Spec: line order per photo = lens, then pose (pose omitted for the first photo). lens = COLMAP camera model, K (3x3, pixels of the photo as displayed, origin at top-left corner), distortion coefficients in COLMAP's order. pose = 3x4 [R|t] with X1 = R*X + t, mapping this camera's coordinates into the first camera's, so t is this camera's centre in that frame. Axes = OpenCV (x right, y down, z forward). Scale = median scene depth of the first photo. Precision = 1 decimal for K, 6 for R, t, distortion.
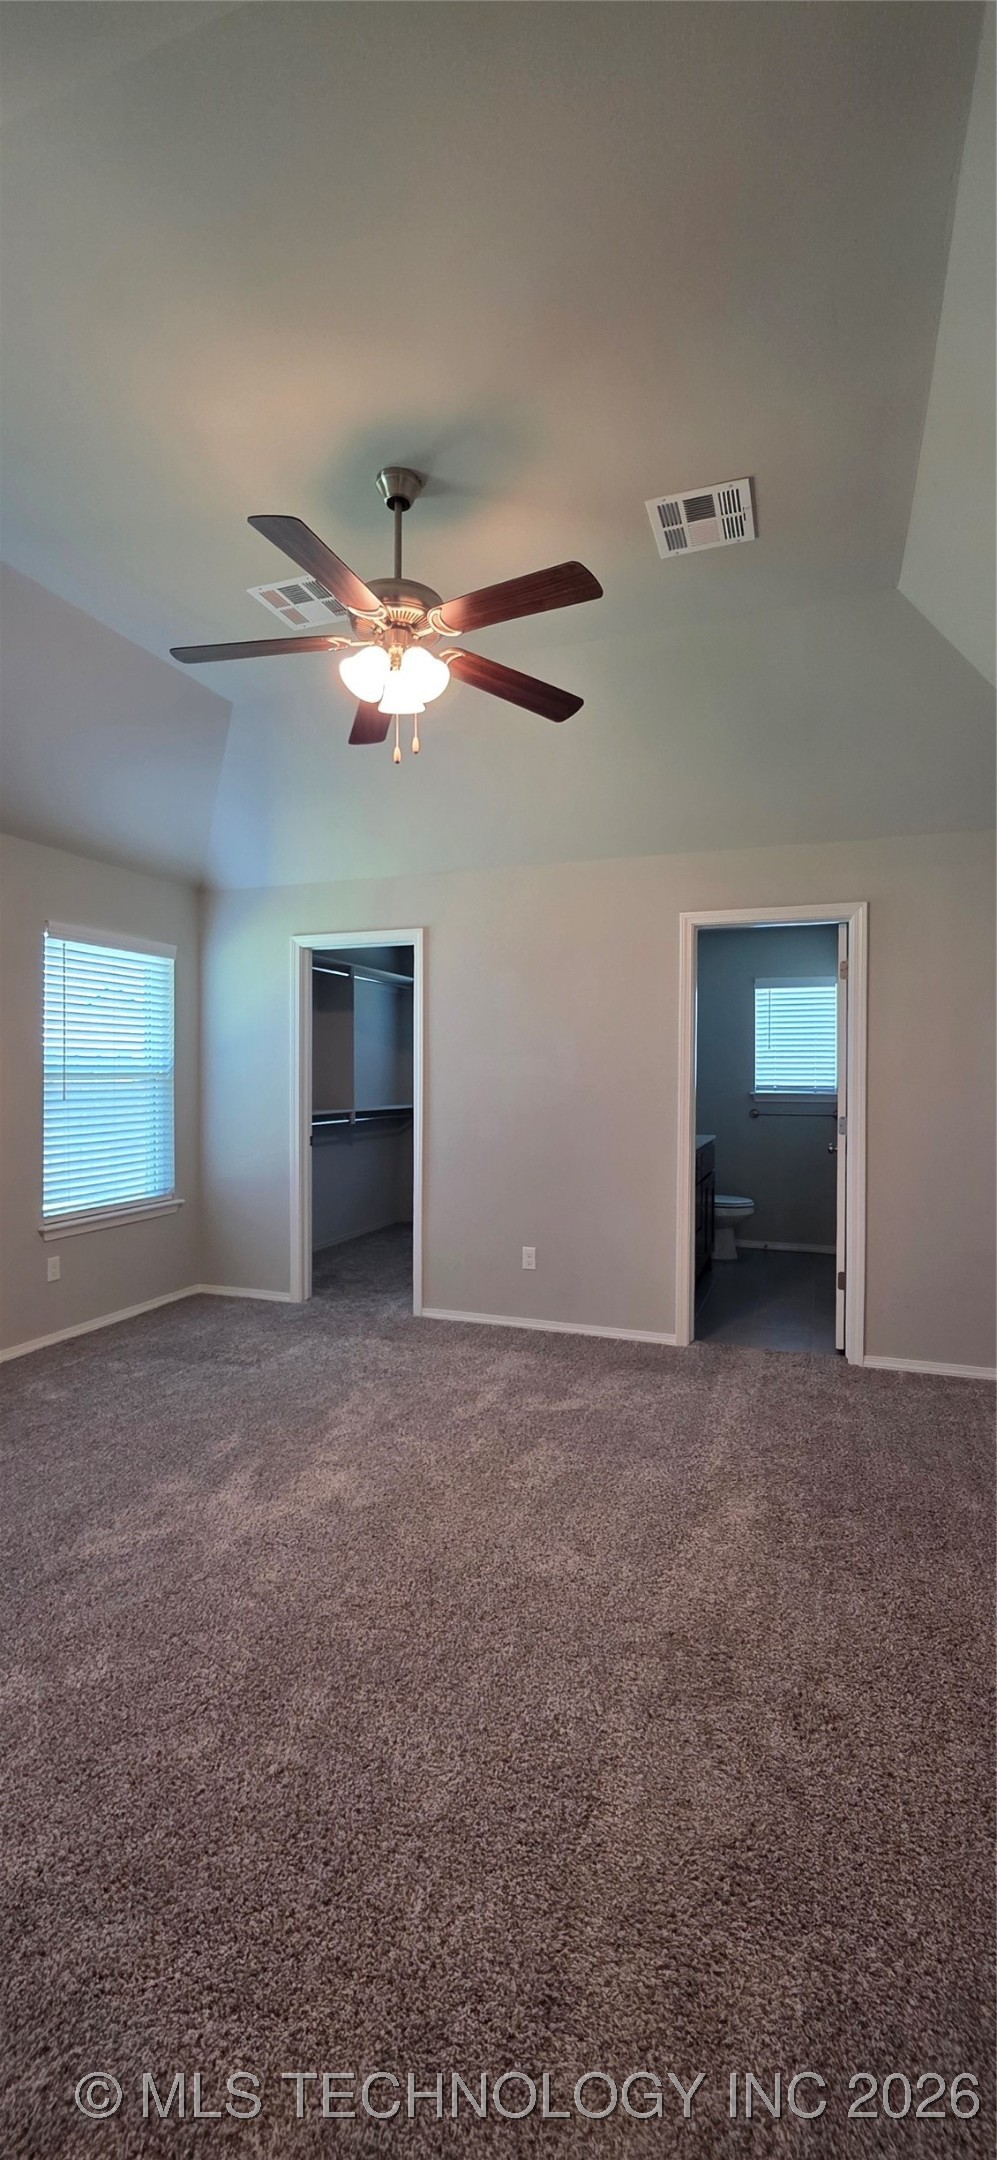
lens RADIAL K [[866.5, 0, 504.7], [0, 866.5, 1083.5], [0, 0, 1]] dist [0.000766, -0.000284]
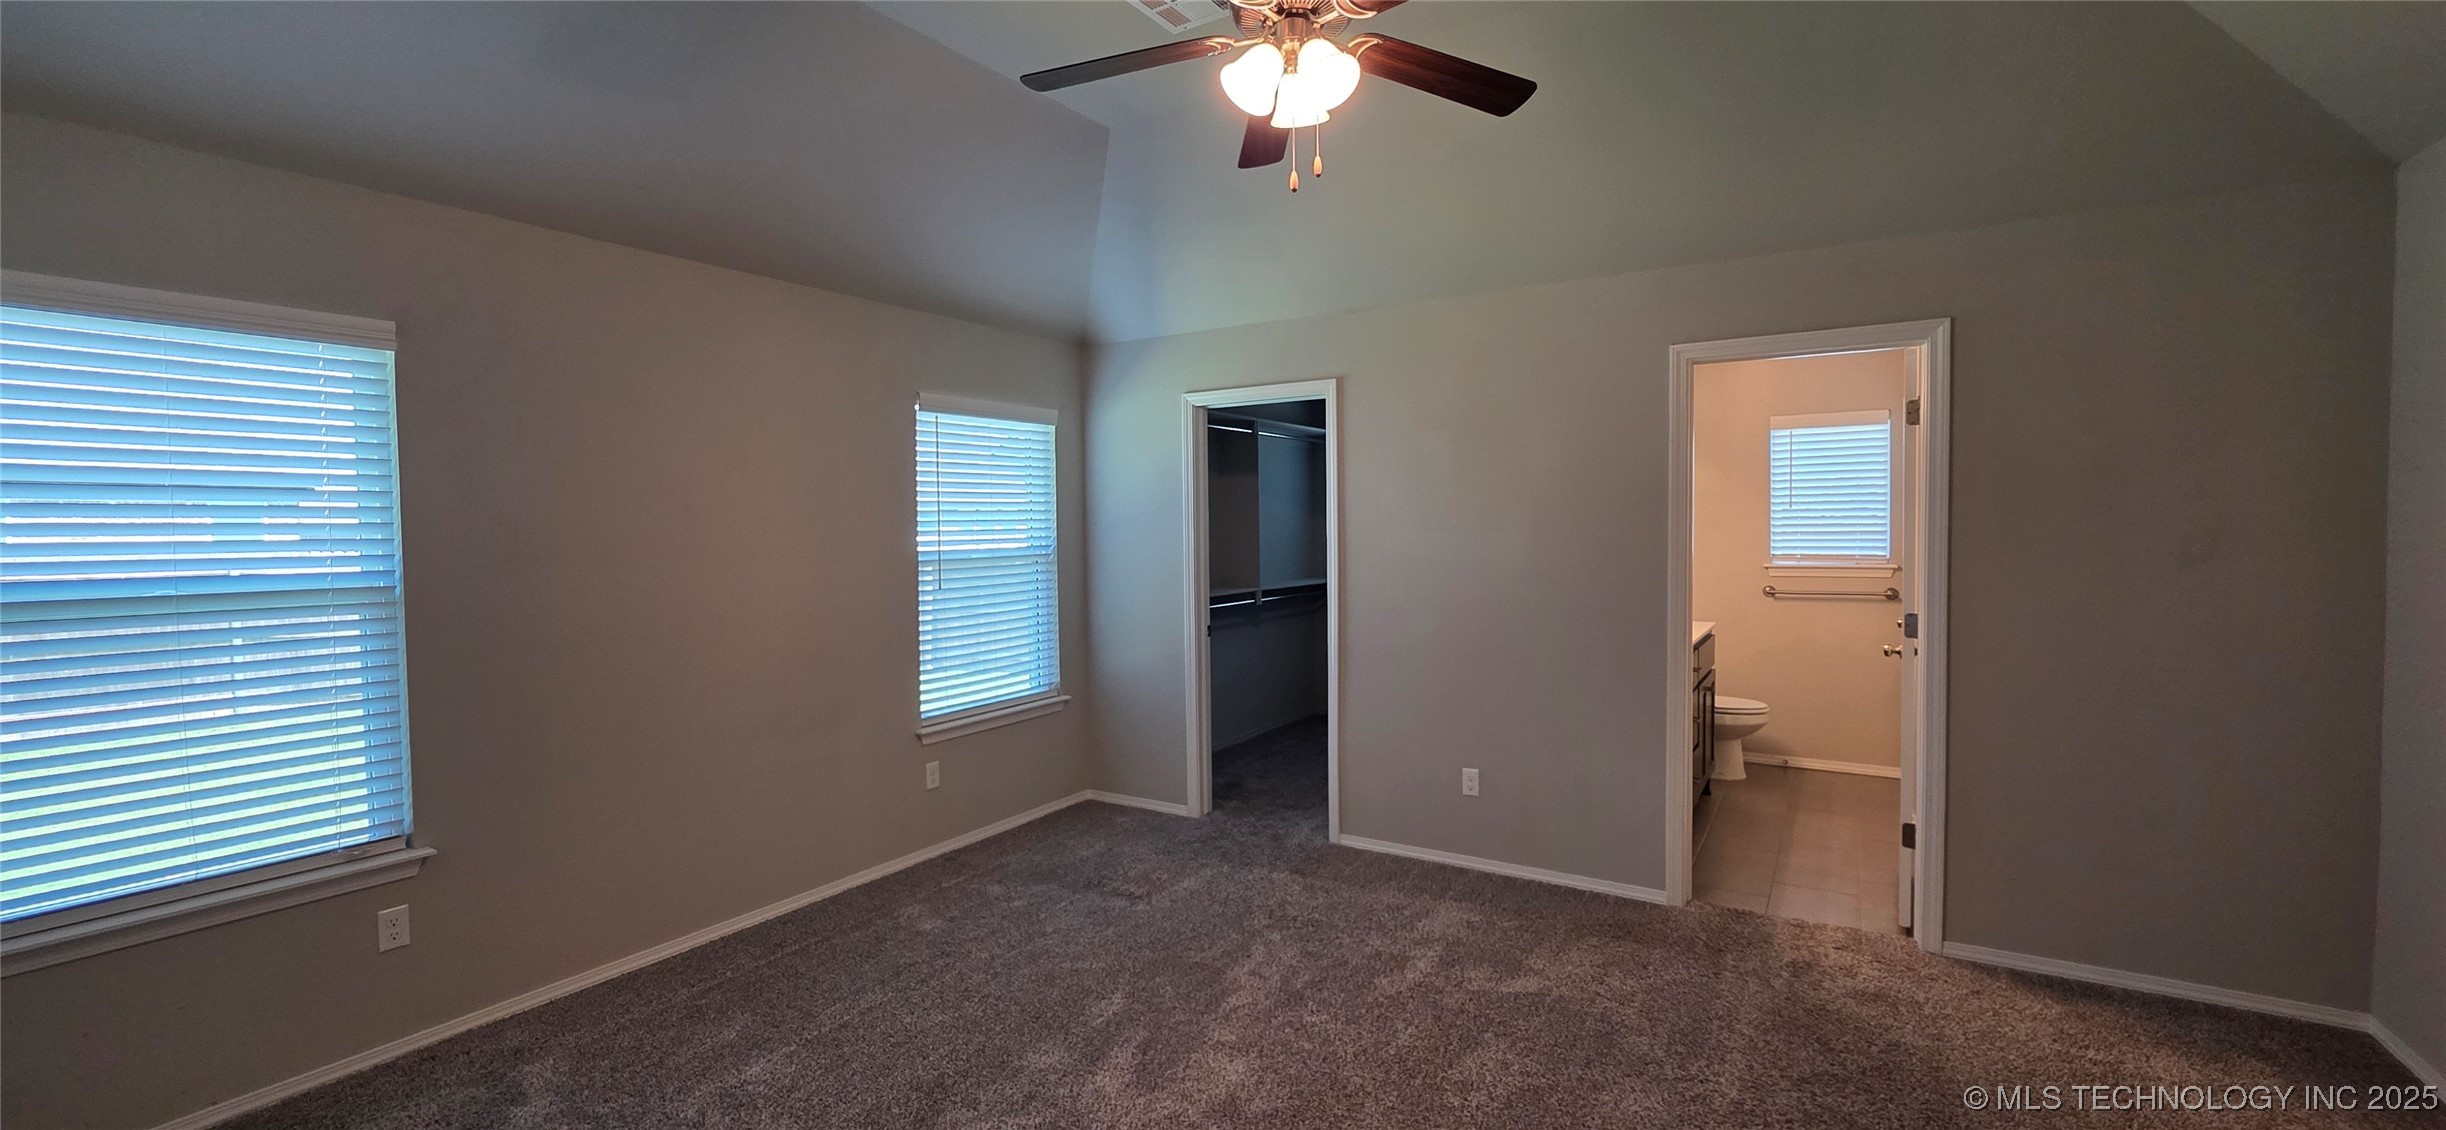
lens RADIAL K [[981.2, 0, 1226.3], [0, 981.2, 556.7], [0, 0, 1]] dist [0.000766, -0.000284]
pose [[0.976942, -0.006411, -0.213410, 0.001887], [0.011600, 0.999667, 0.023071, -0.036292], [0.213191, -0.025015, 0.976690, 0.067092]]
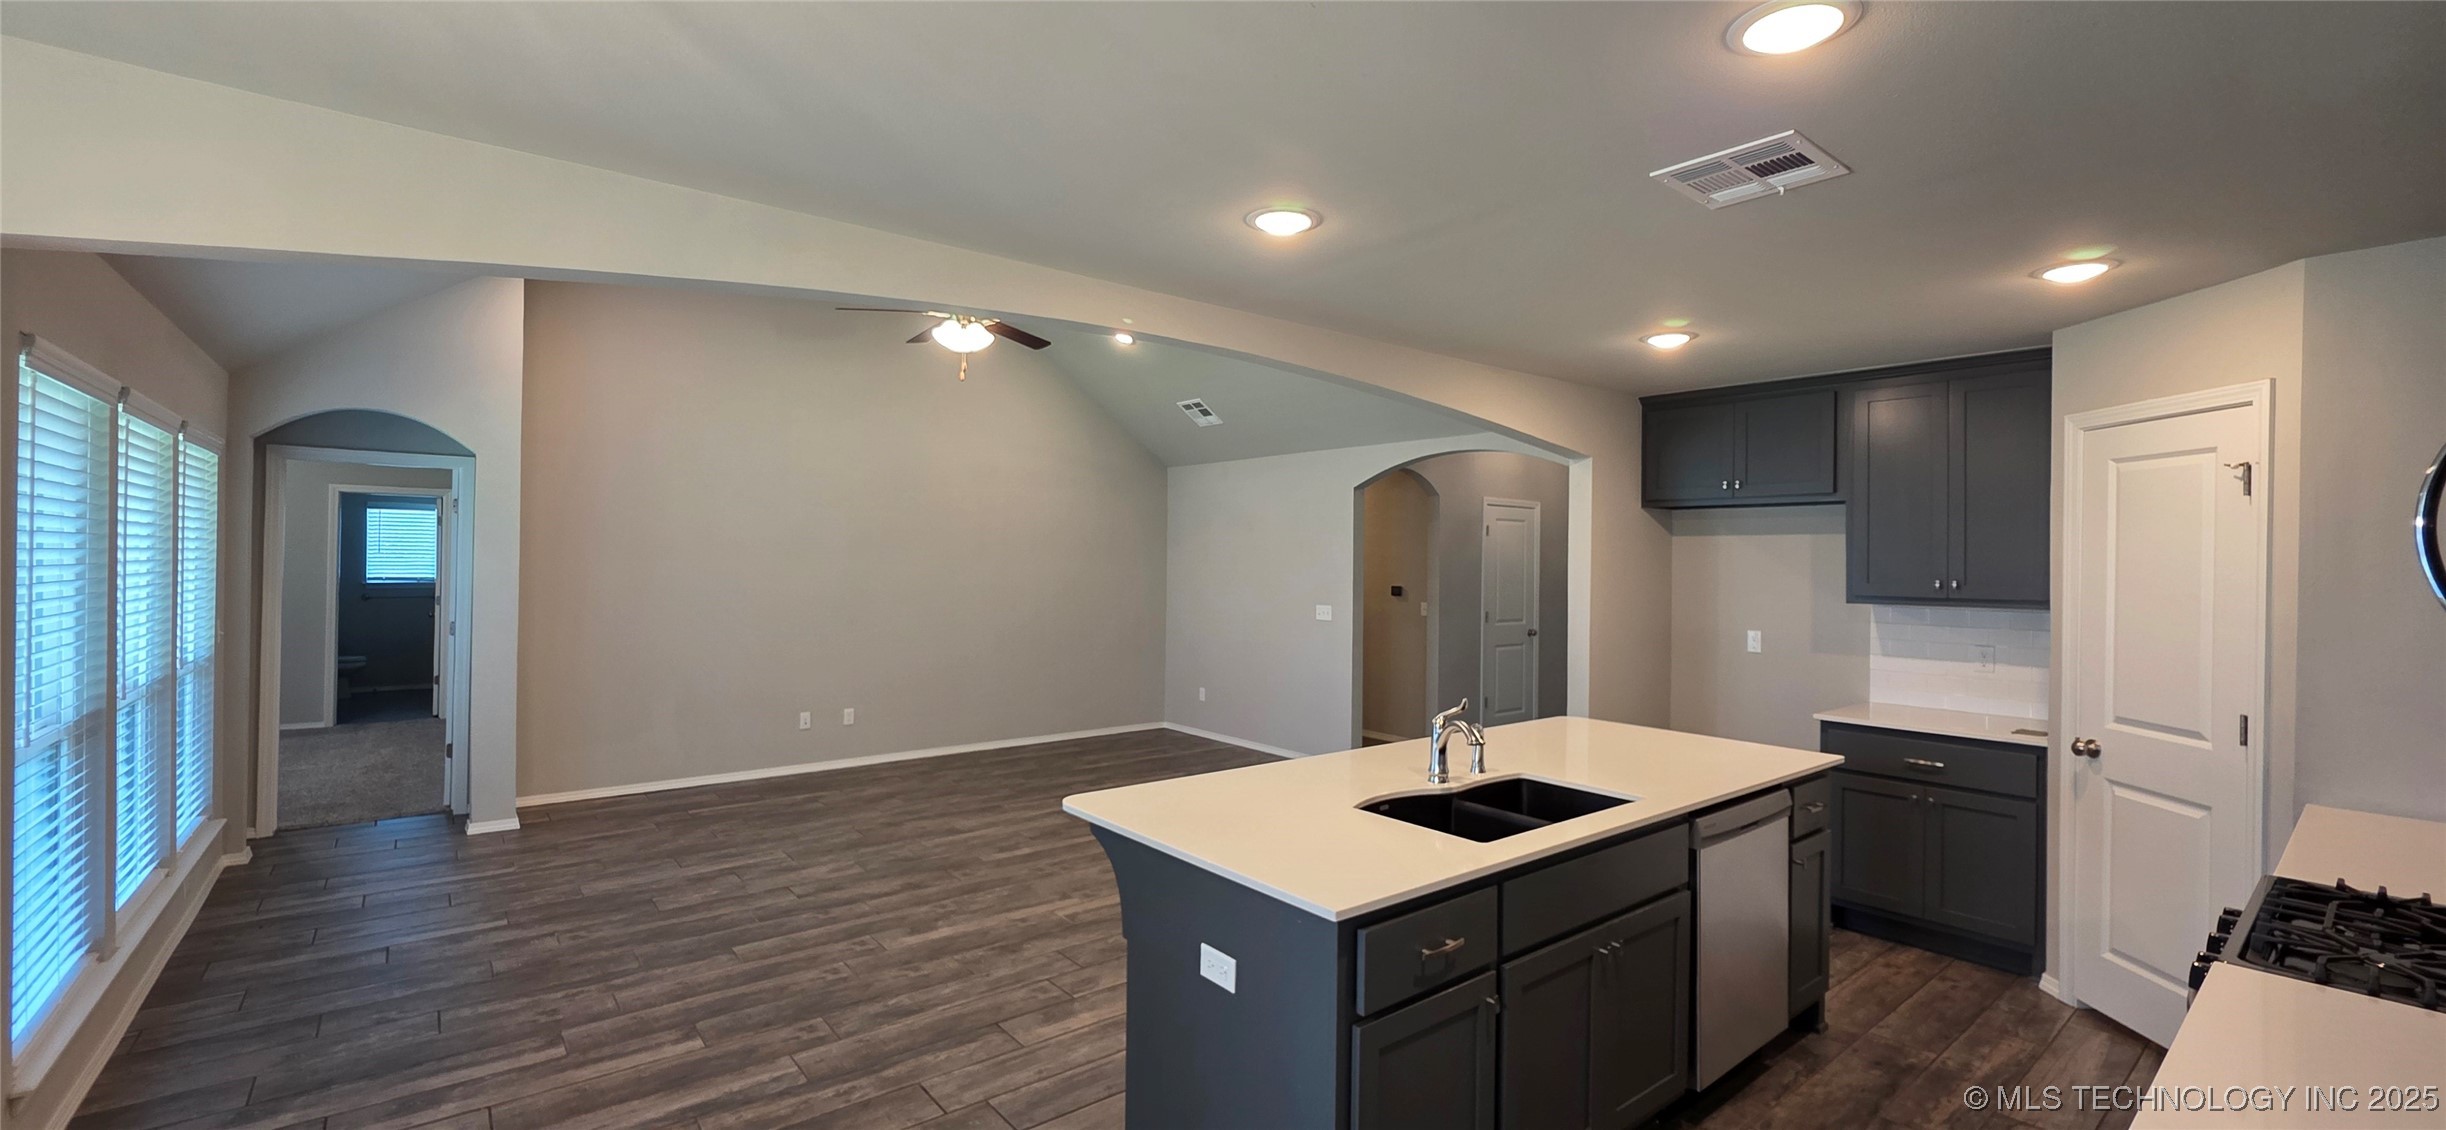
lens RADIAL K [[974.4, 0, 1219.3], [0, 974.4, 562.4], [0, 0, 1]] dist [-0.000453, 0.000035]
pose [[0.507433, 0.002677, 0.861687, -0.616709], [-0.003210, 0.999994, -0.001216, -0.040503], [-0.861685, -0.002149, 0.507438, -1.654132]]
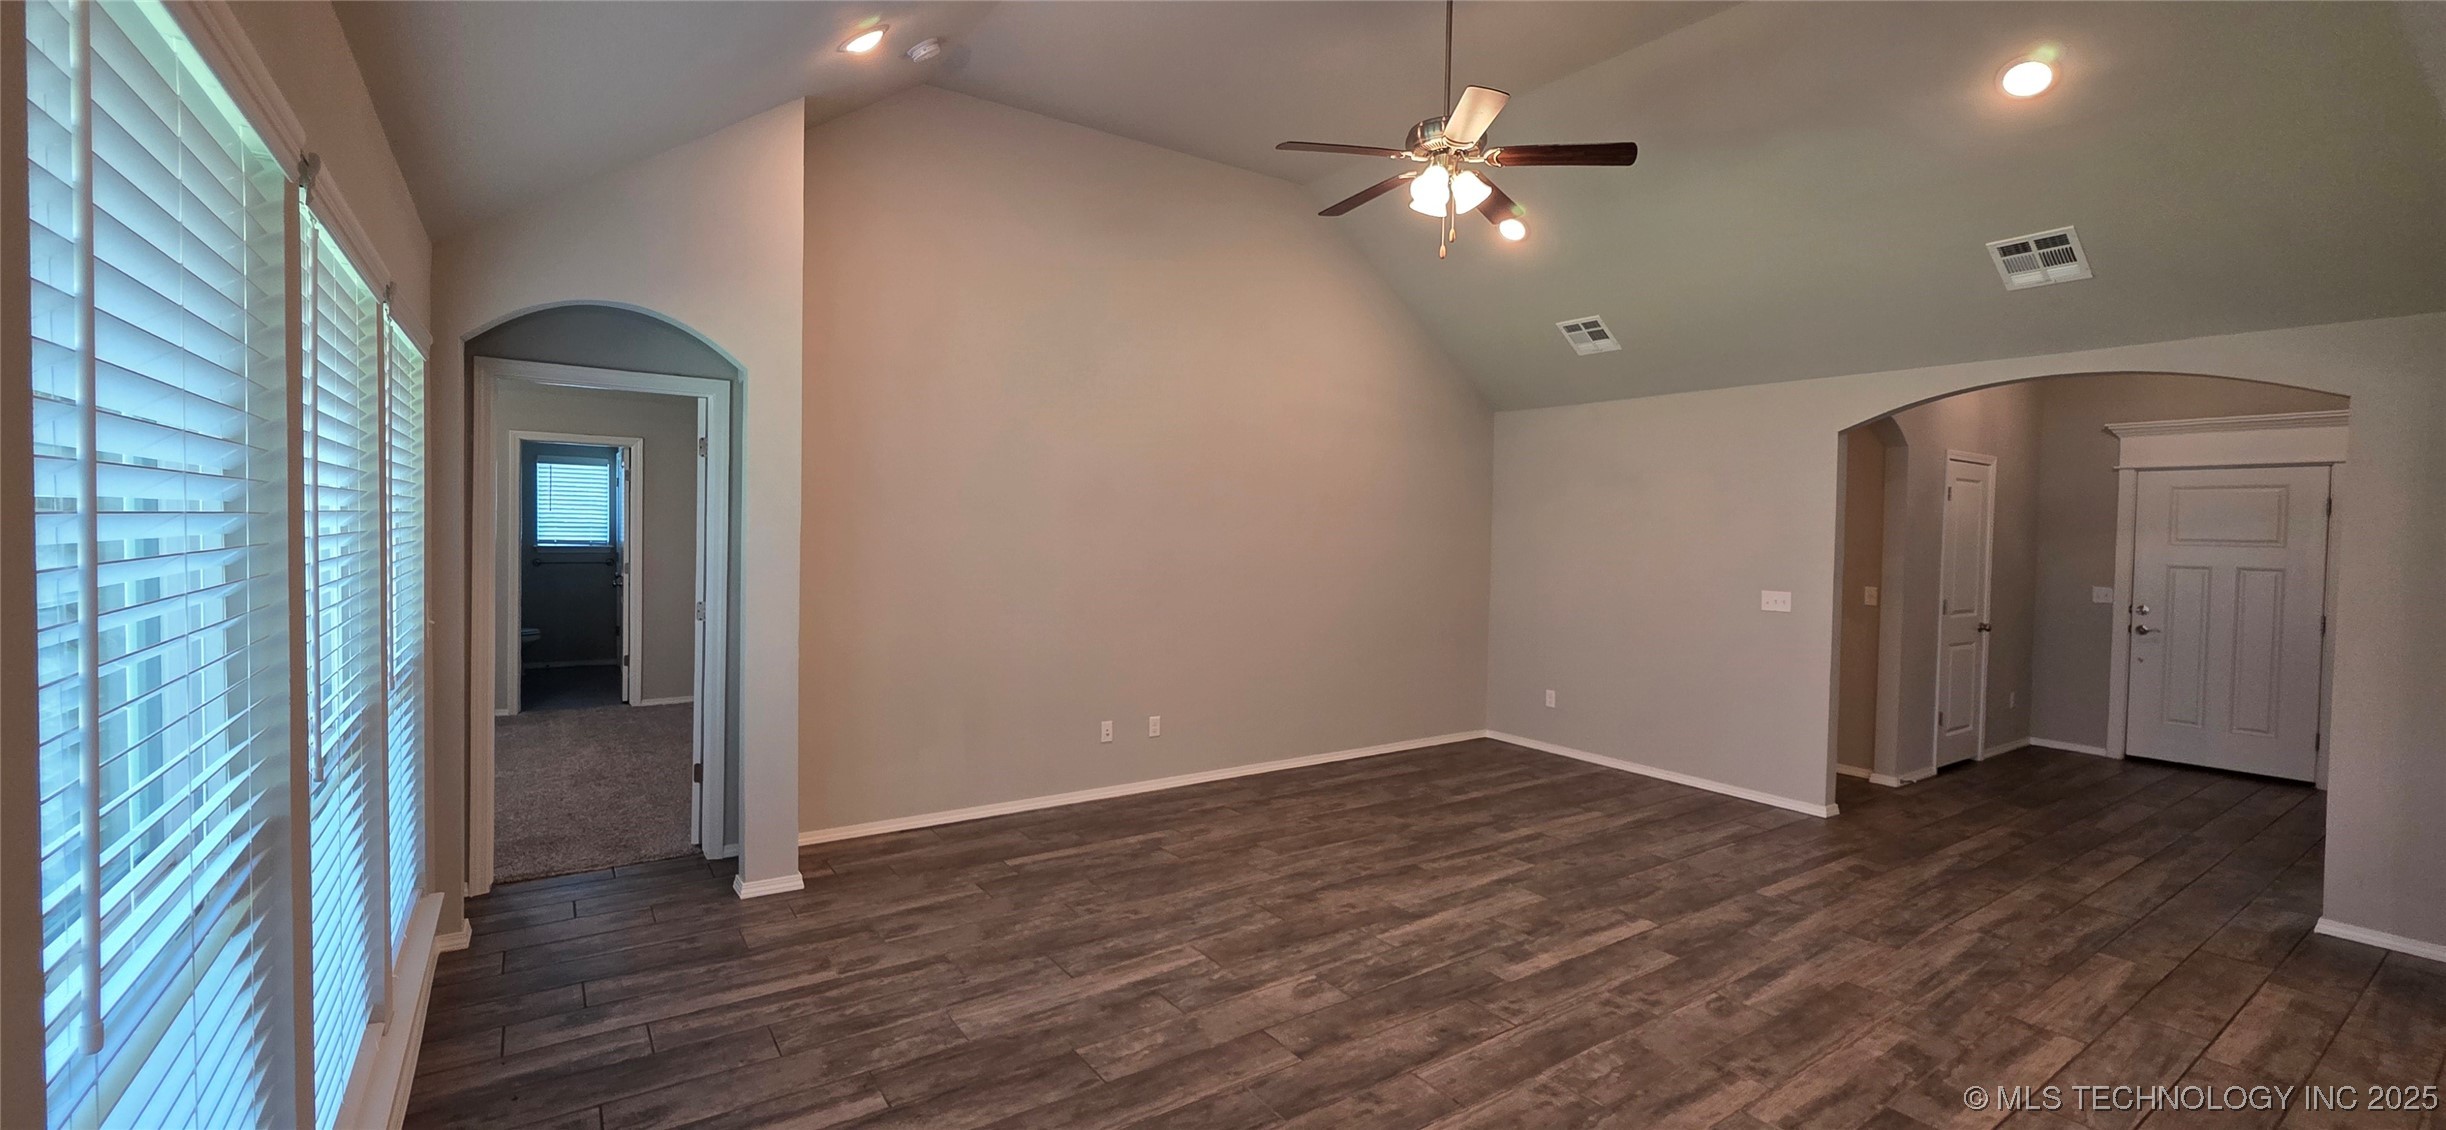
lens RADIAL K [[975.2, 0, 1223.0], [0, 975.2, 565.0], [0, 0, 1]] dist [-0.000554, -0.000149]
pose [[0.571183, -0.020055, 0.820578, -0.505205], [-0.012804, 0.999362, 0.033337, -0.035431], [-0.820723, -0.029549, 0.570562, -1.038266]]
